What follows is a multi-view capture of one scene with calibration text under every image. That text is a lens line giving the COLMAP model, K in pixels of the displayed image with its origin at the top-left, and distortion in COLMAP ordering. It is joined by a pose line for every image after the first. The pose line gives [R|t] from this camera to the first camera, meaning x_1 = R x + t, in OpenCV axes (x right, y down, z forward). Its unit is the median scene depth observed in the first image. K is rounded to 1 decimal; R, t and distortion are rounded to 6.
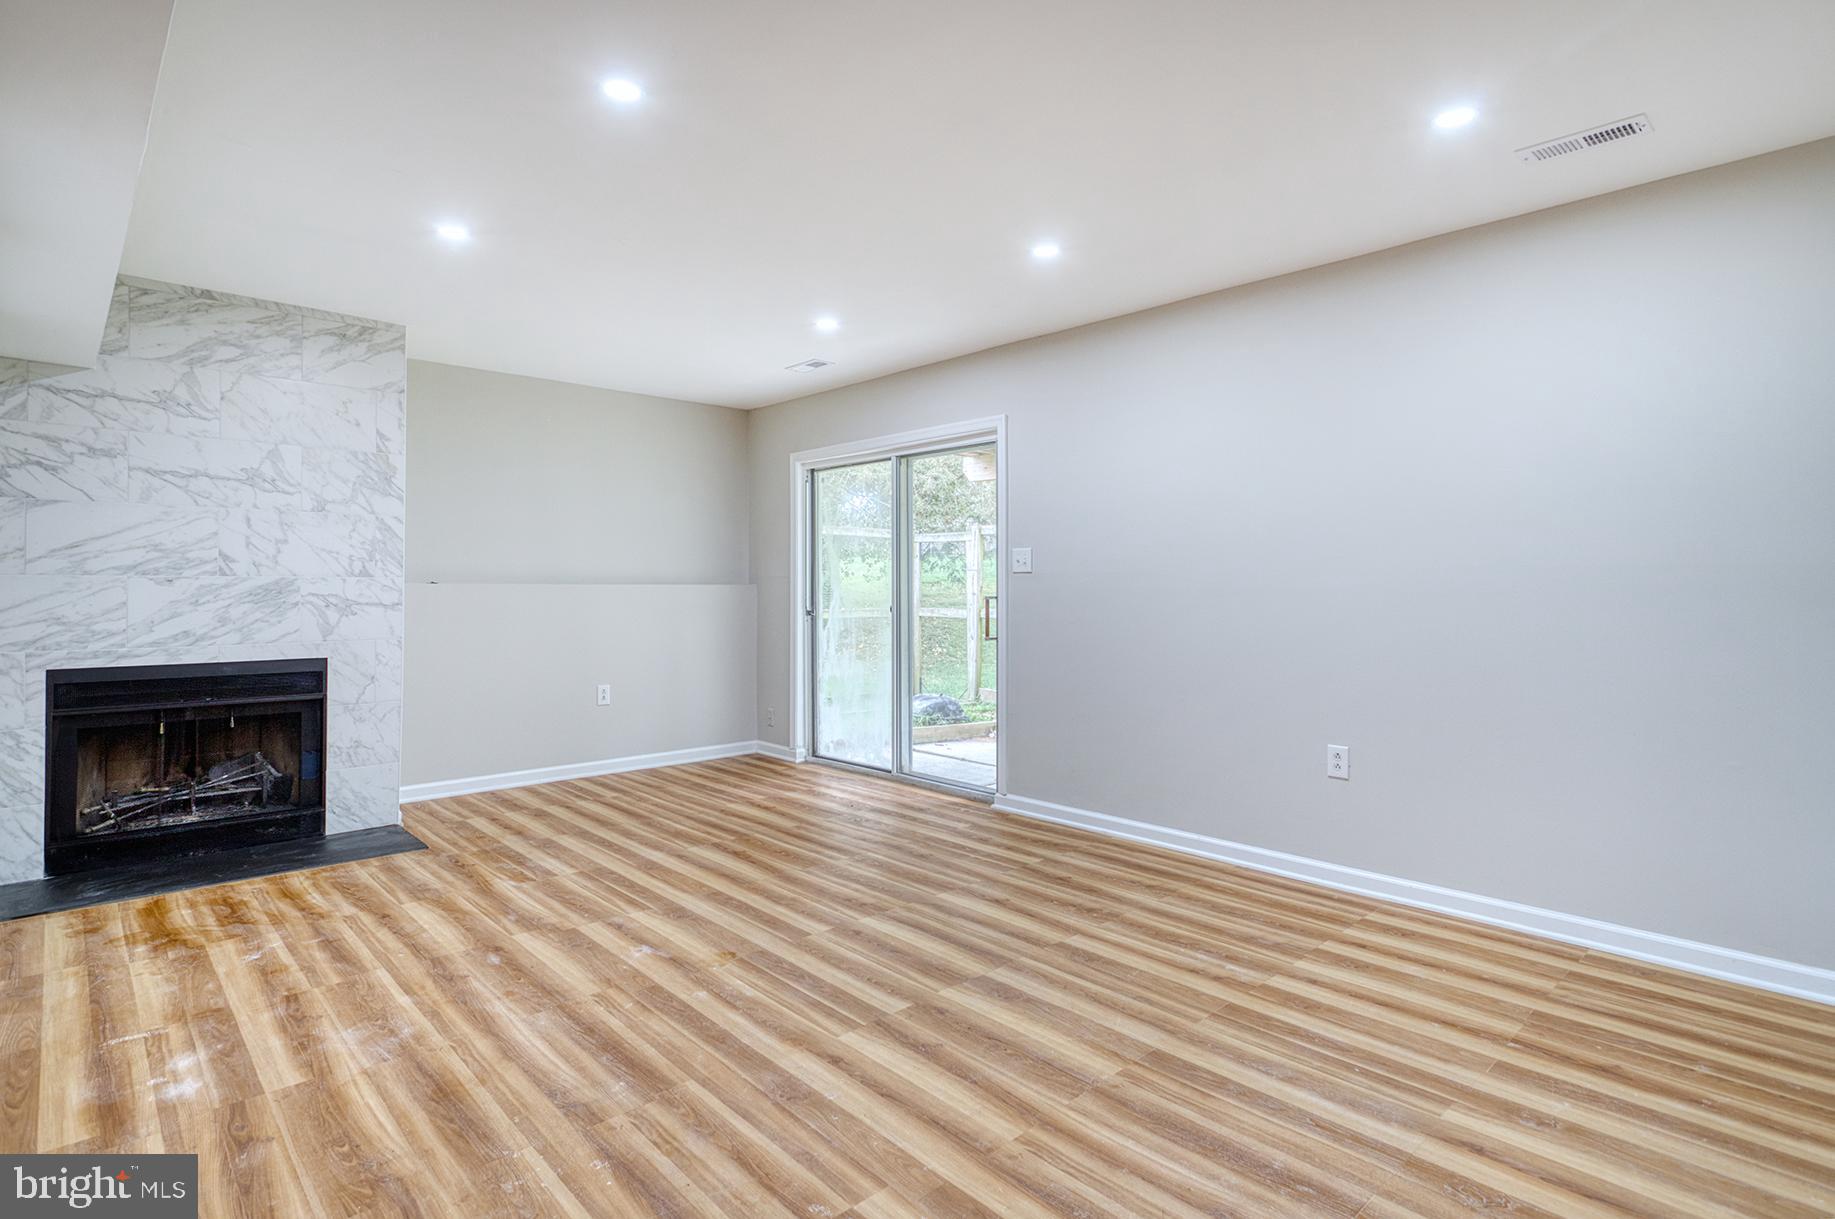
lens RADIAL K [[928.5, 0, 933.1], [0, 928.5, 571.6], [0, 0, 1]] dist [0.003867, 0.000128]
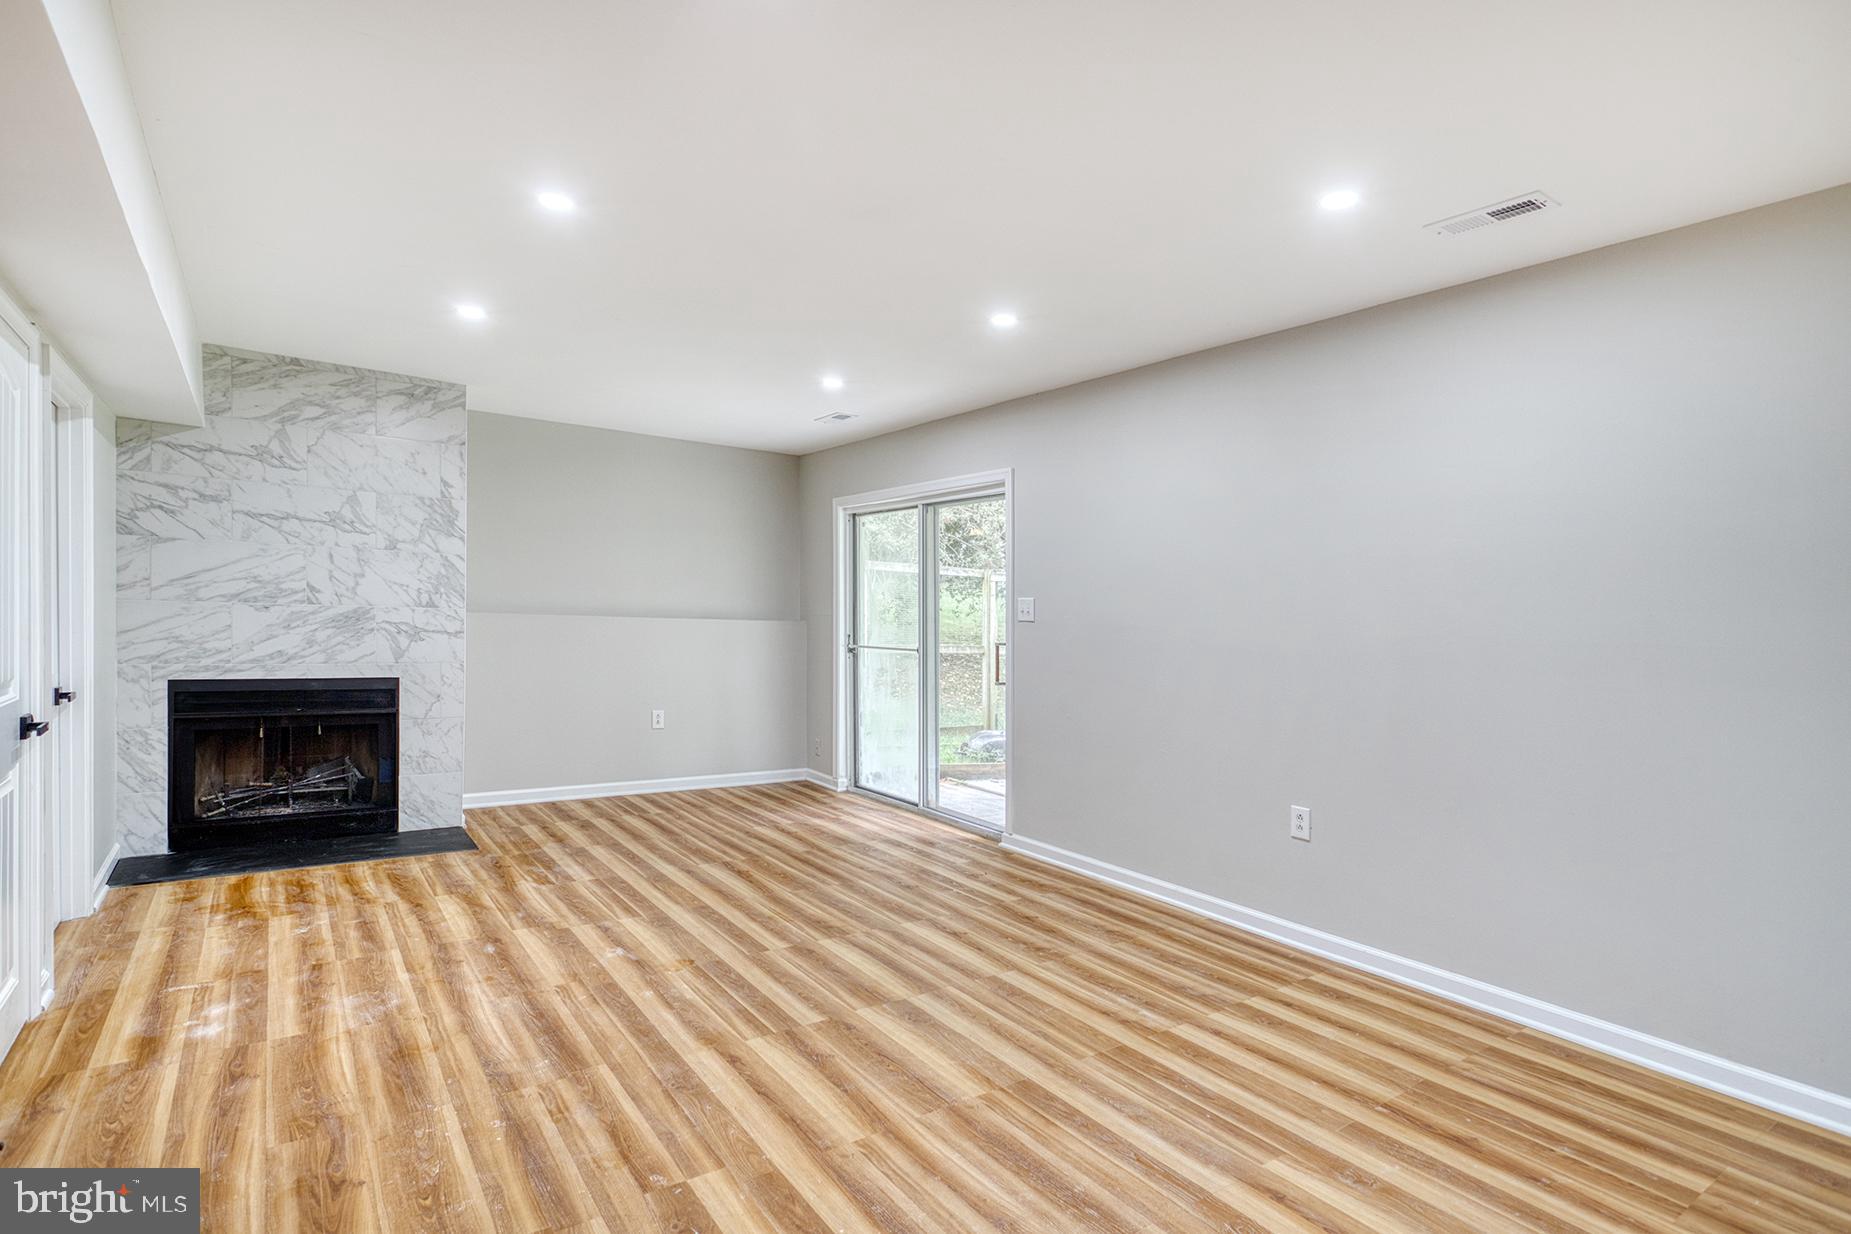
lens RADIAL K [[929.0, 0, 936.6], [0, 929.0, 623.0], [0, 0, 1]] dist [0.002650, 0.001166]
pose [[0.990514, 0.032456, -0.133526, 0.211339], [-0.029605, 0.999290, 0.023282, -0.028383], [0.134186, -0.019108, 0.990772, -0.055963]]
